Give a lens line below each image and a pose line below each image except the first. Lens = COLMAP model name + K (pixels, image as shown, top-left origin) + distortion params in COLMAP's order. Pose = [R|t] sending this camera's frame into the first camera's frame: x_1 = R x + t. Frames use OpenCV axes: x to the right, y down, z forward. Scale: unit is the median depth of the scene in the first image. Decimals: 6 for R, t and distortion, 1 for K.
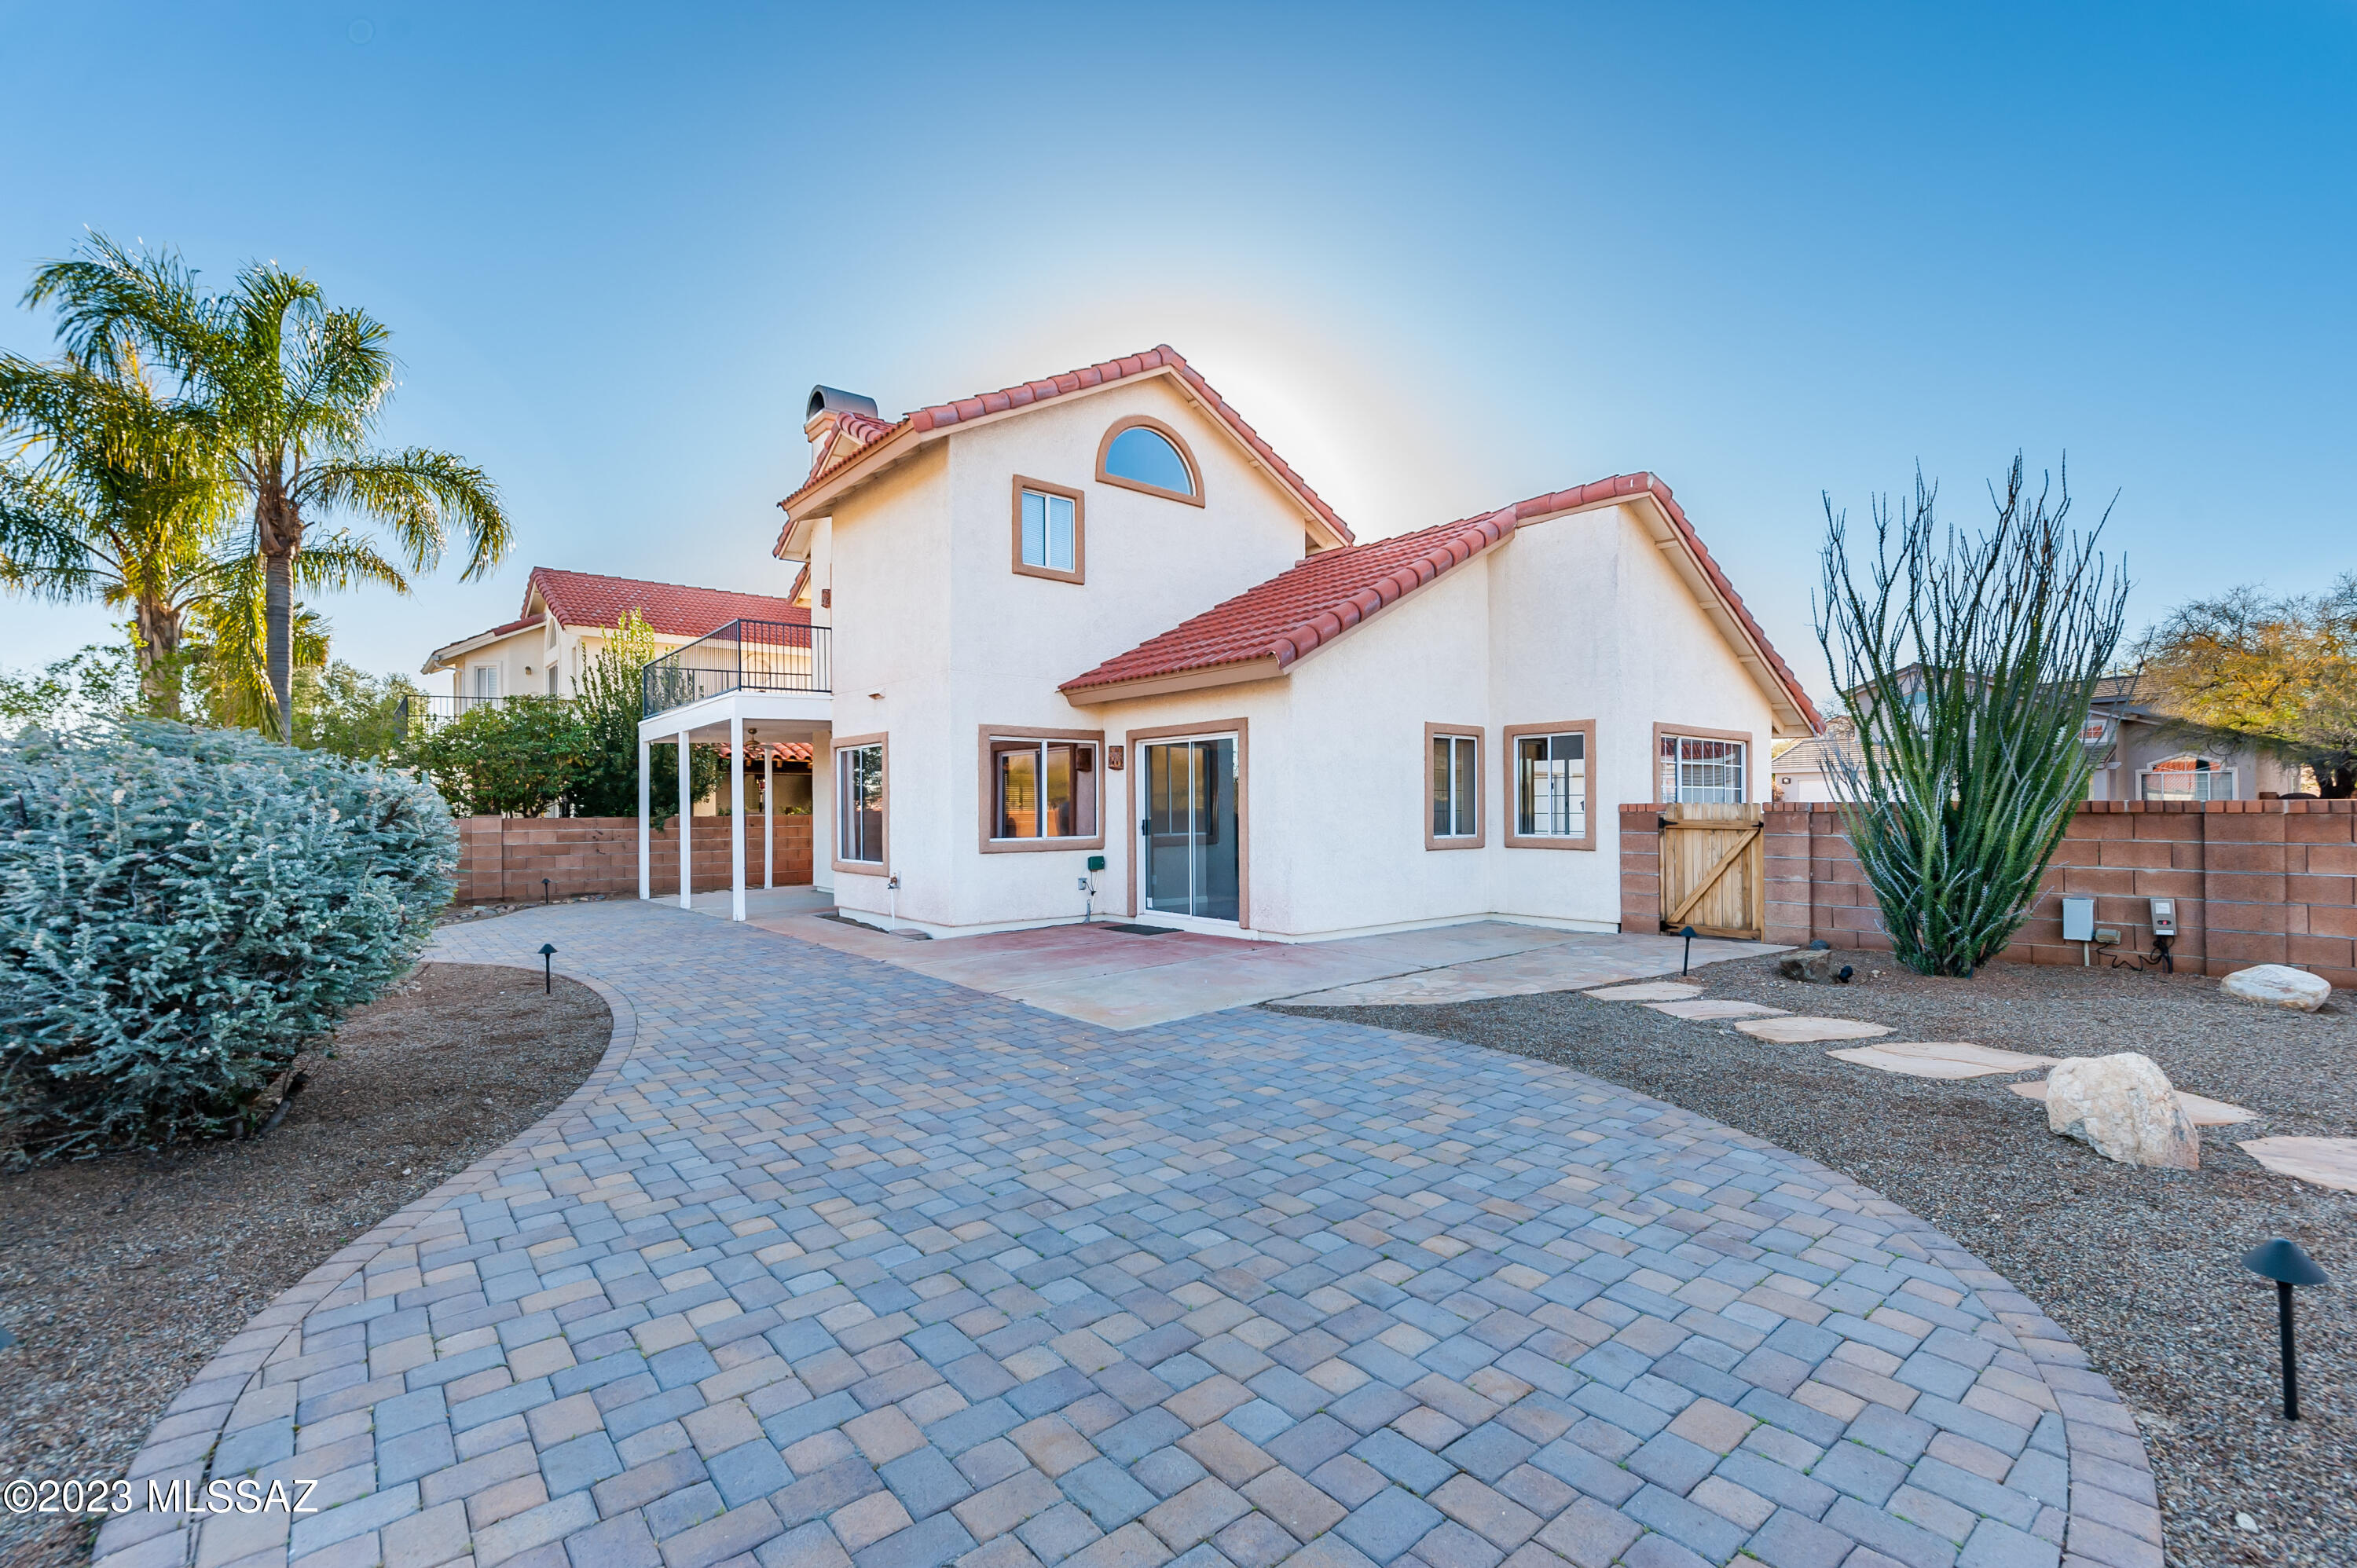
lens RADIAL K [[1017.2, 0, 1181.6], [0, 1017.2, 808.0], [0, 0, 1]] dist [0.001919, 0.000241]
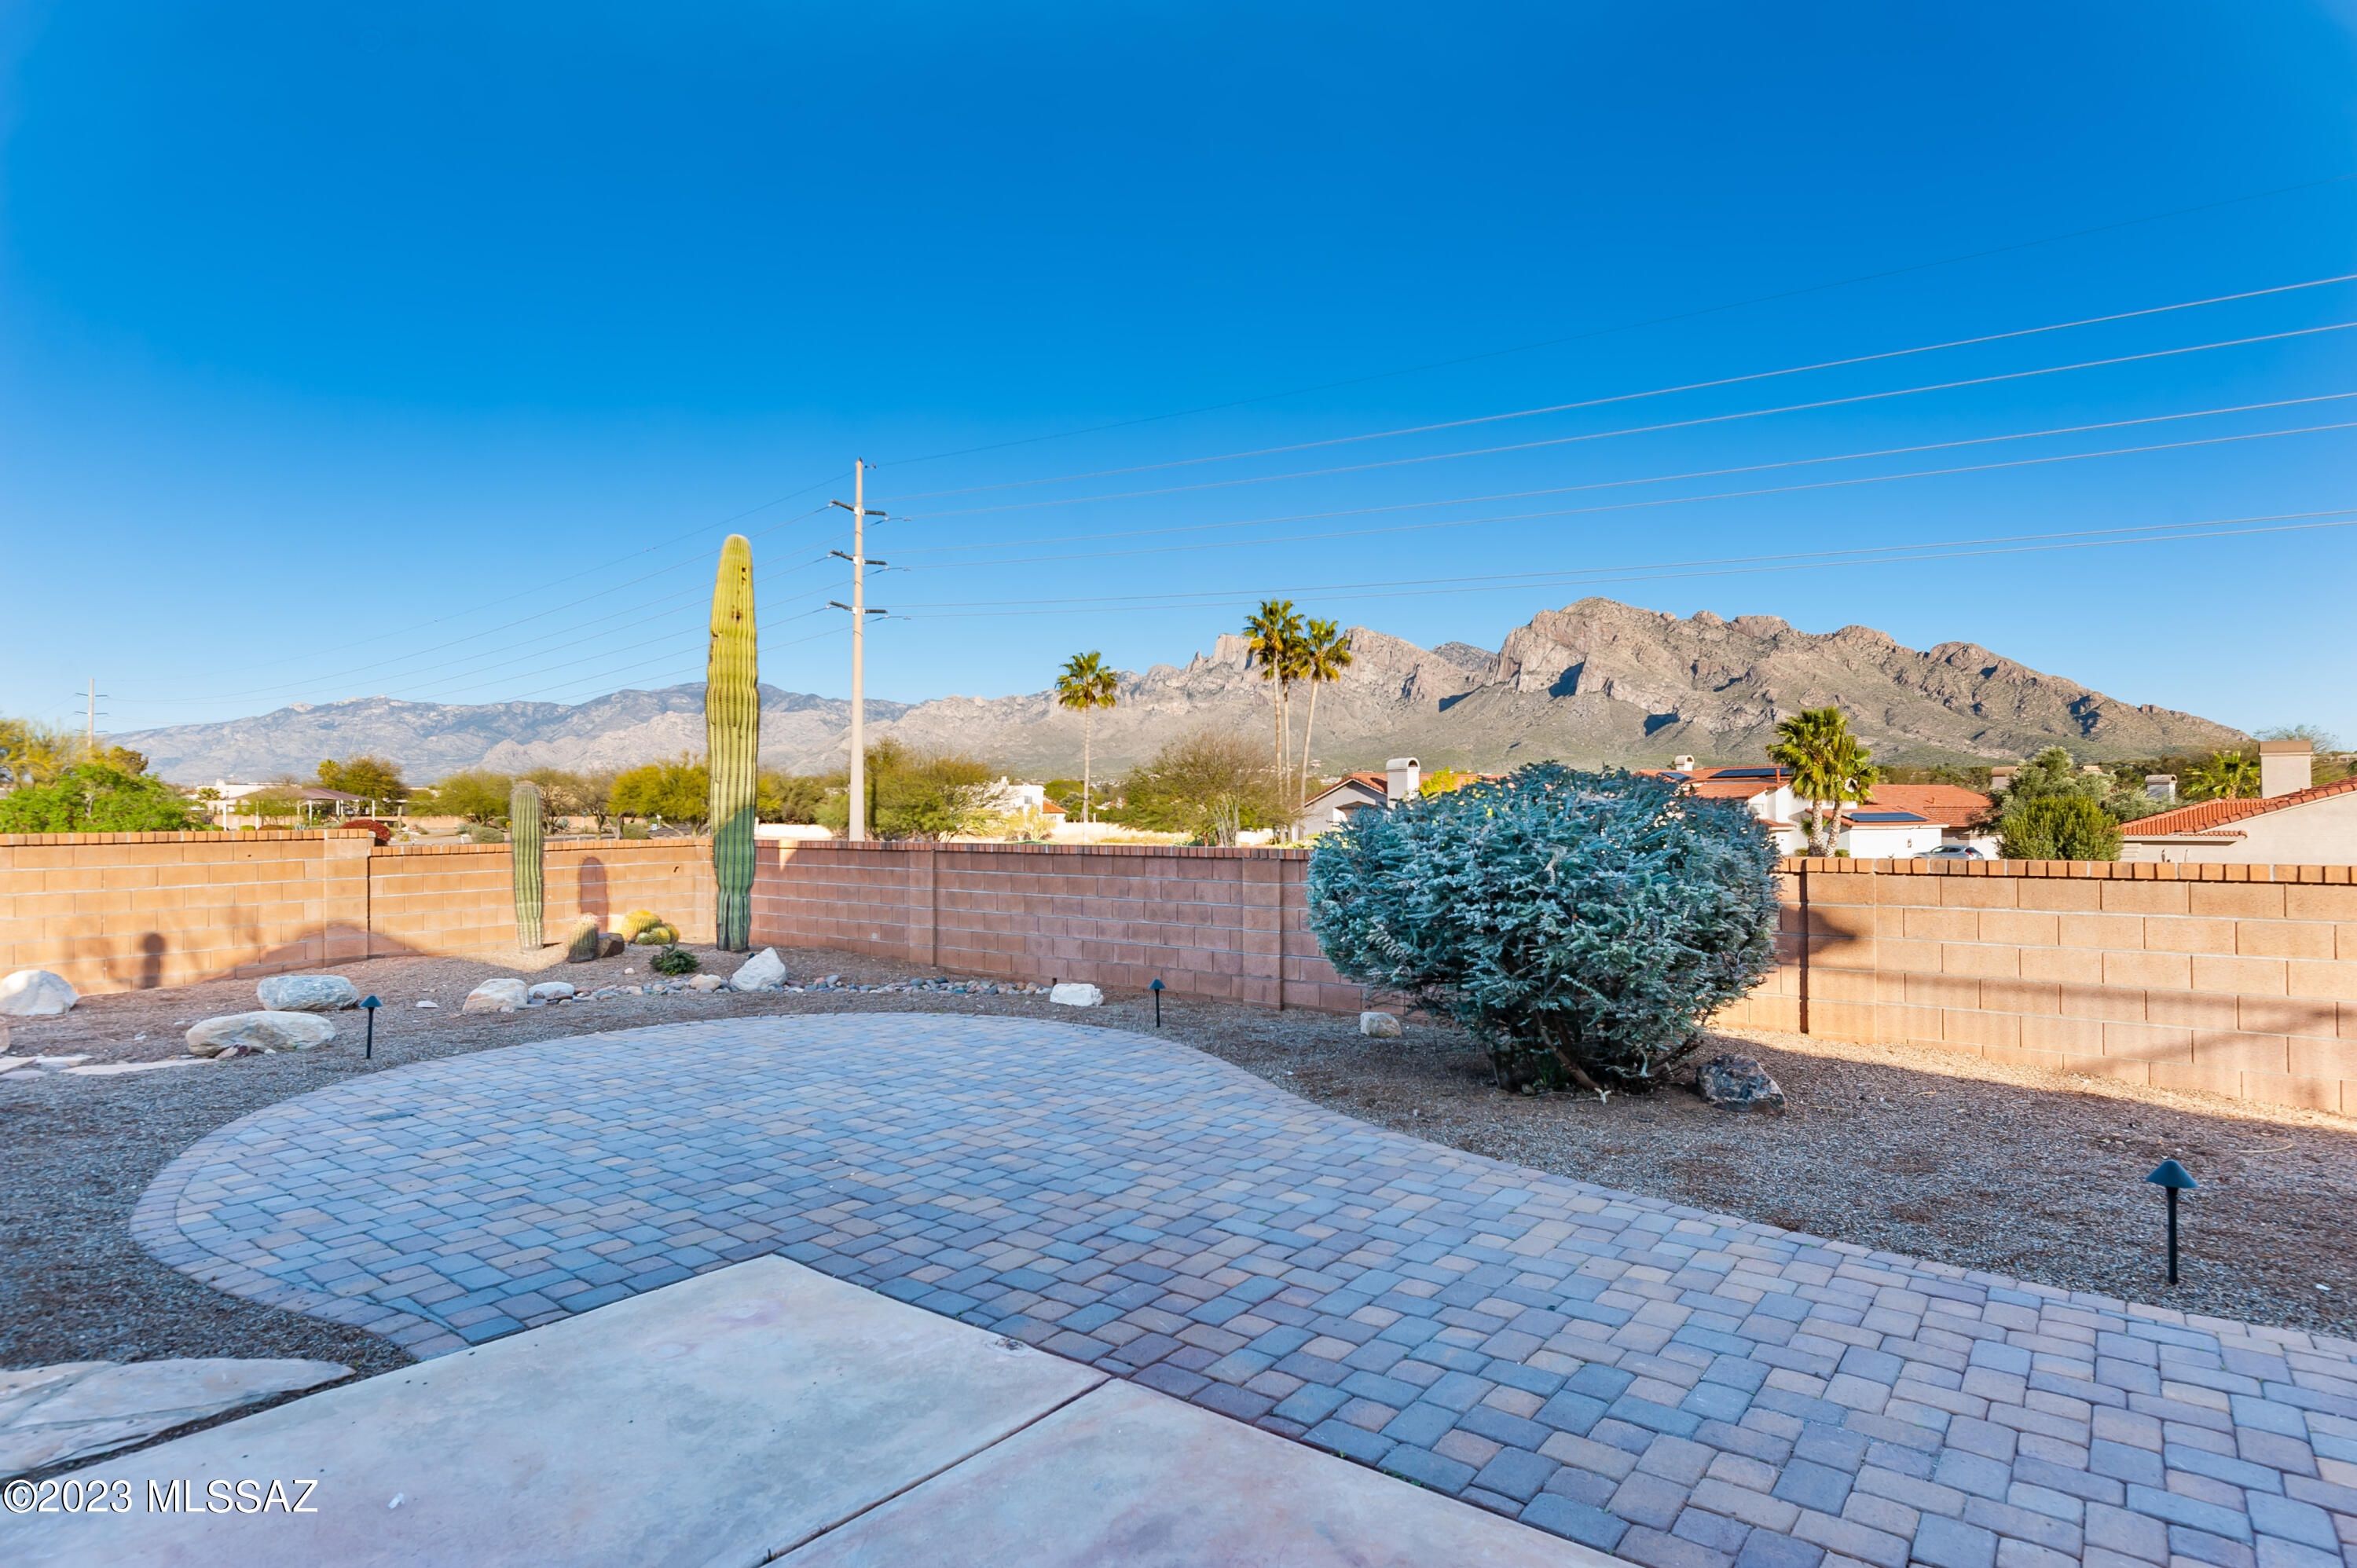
lens RADIAL K [[1206.8, 0, 1186.5], [0, 1206.8, 796.4], [0, 0, 1]] dist [0.004147, -0.002114]
pose [[-0.976953, 0.008487, -0.213285, -0.222212], [0.011647, 0.999840, -0.013563, -0.028782], [0.213136, -0.015734, -0.976896, 2.591457]]
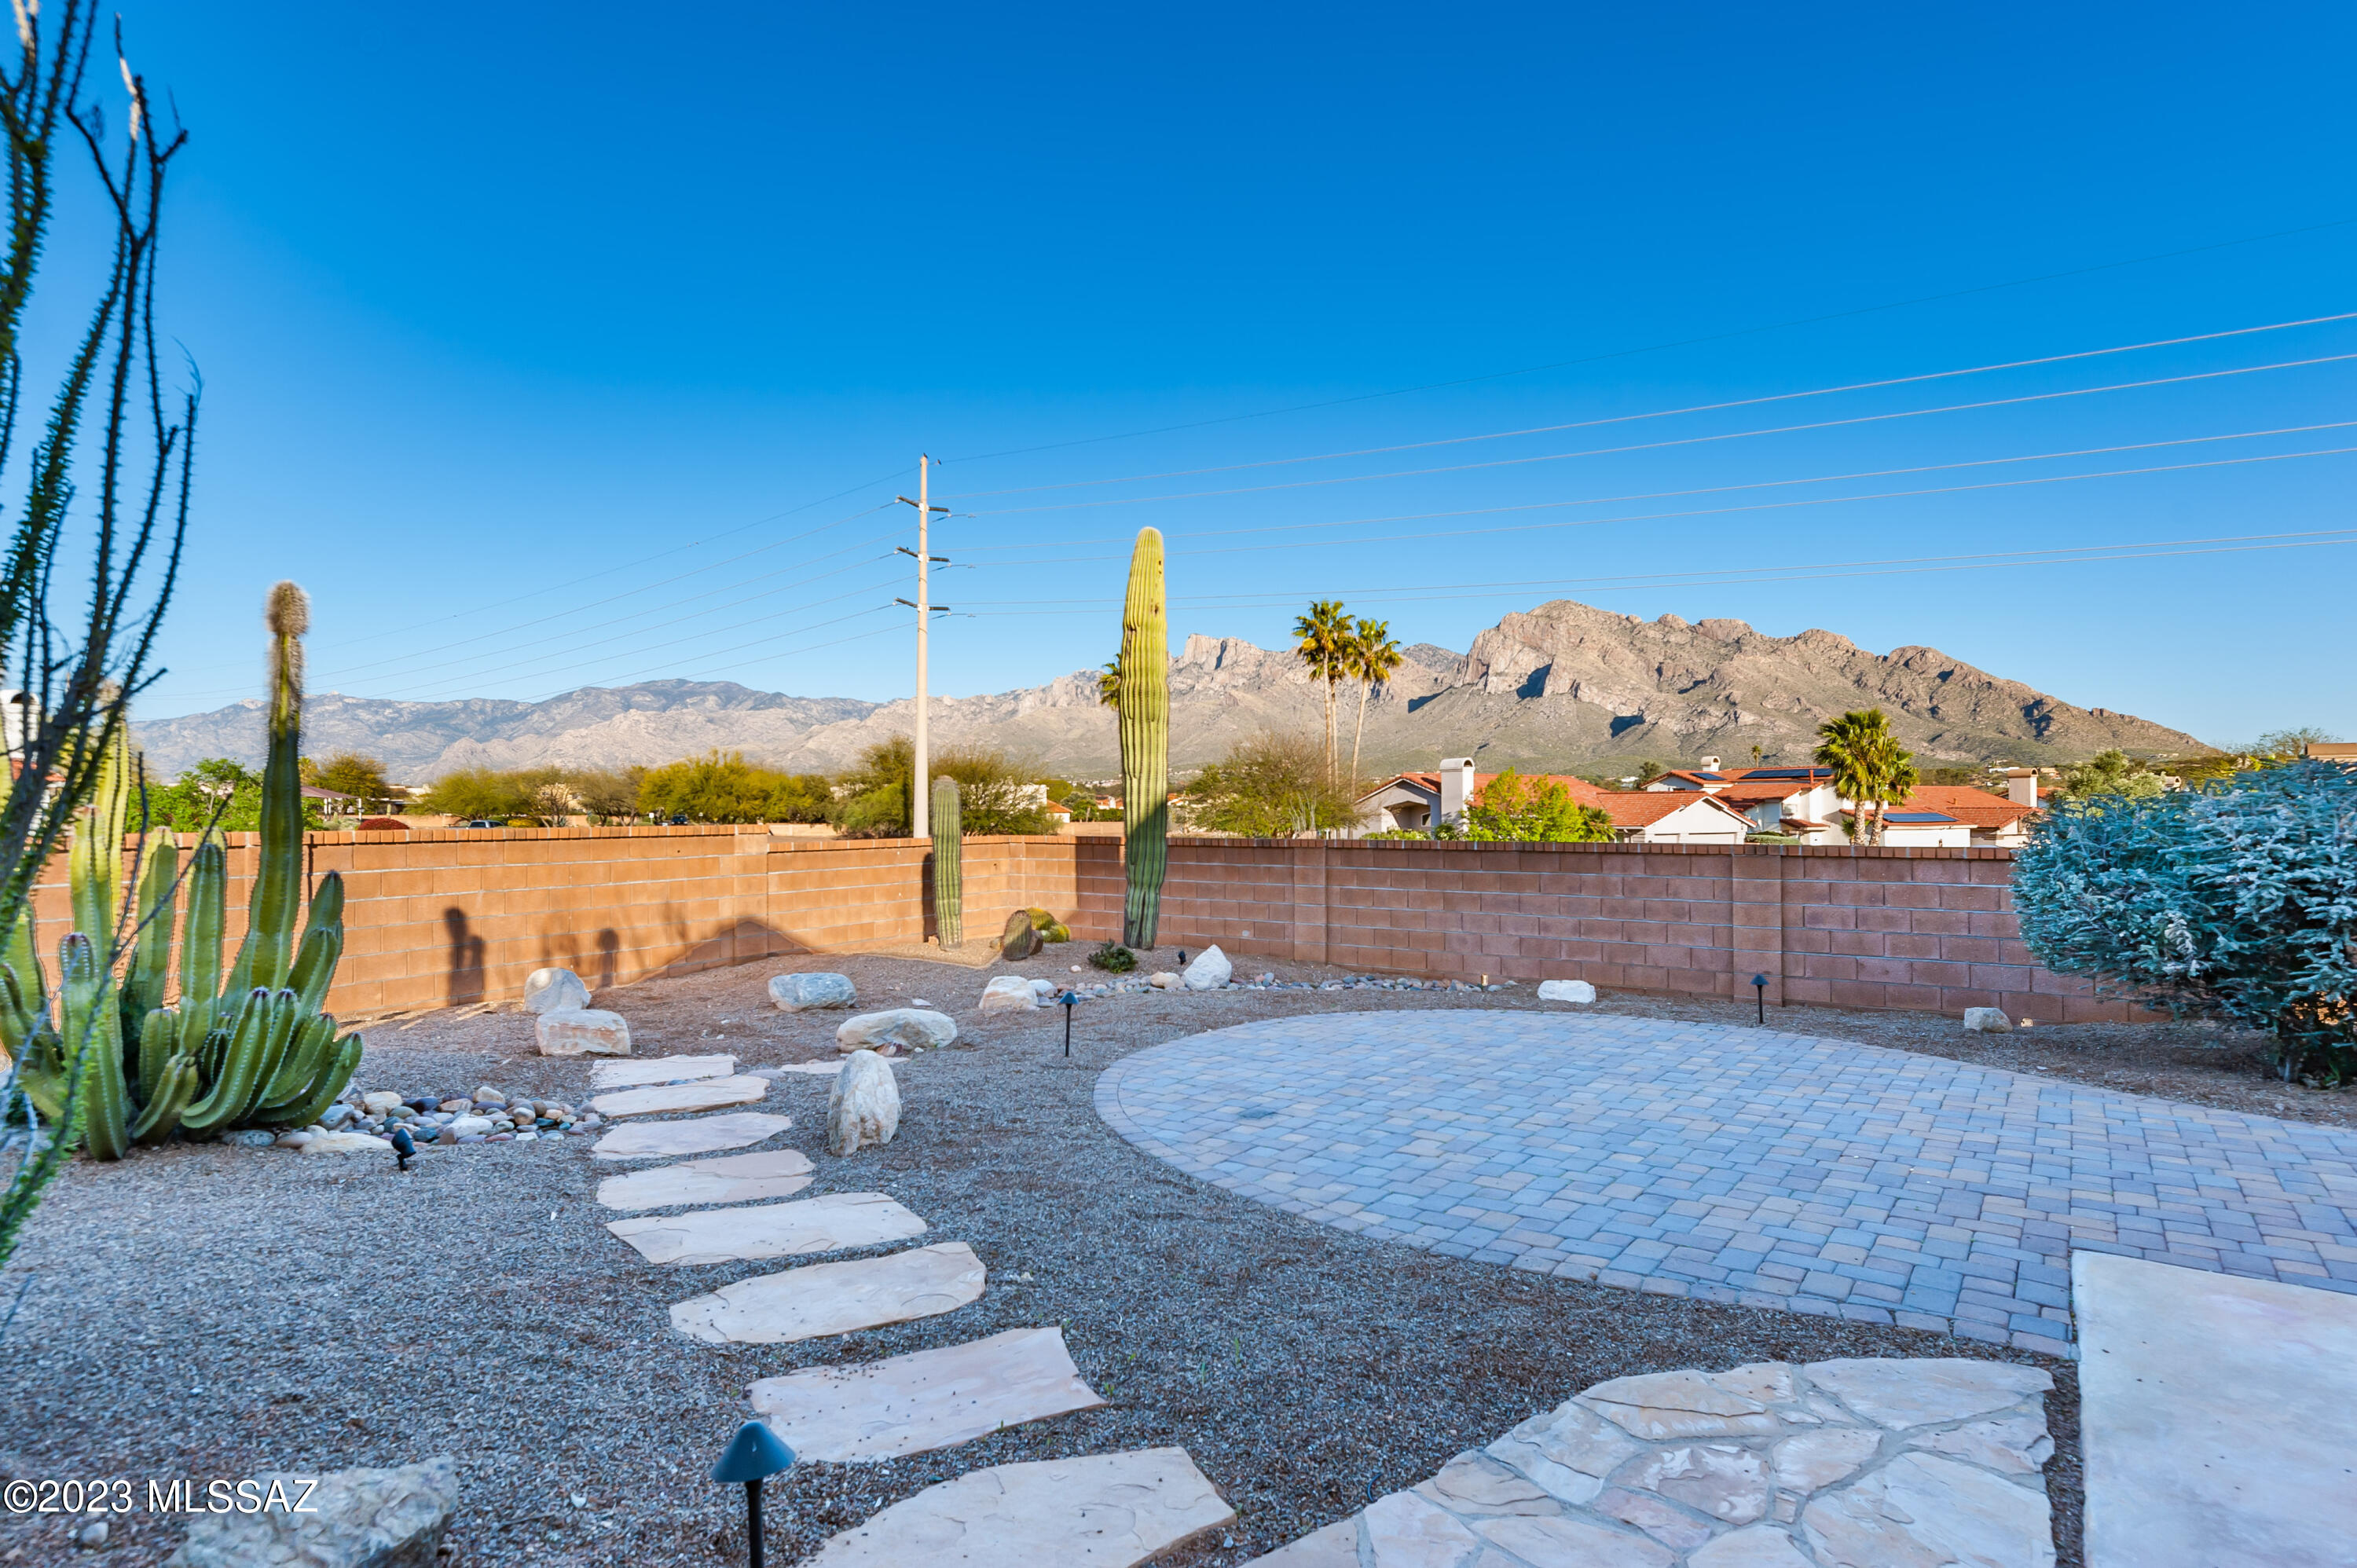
lens RADIAL K [[1206.8, 0, 1184.6], [0, 1206.8, 799.3], [0, 0, 1]] dist [0.004147, -0.002114]
pose [[-0.971182, 0.007105, -0.238235, 0.850539], [0.010001, 0.999890, -0.010947, -0.031552], [0.238131, -0.013014, -0.971146, 2.324482]]
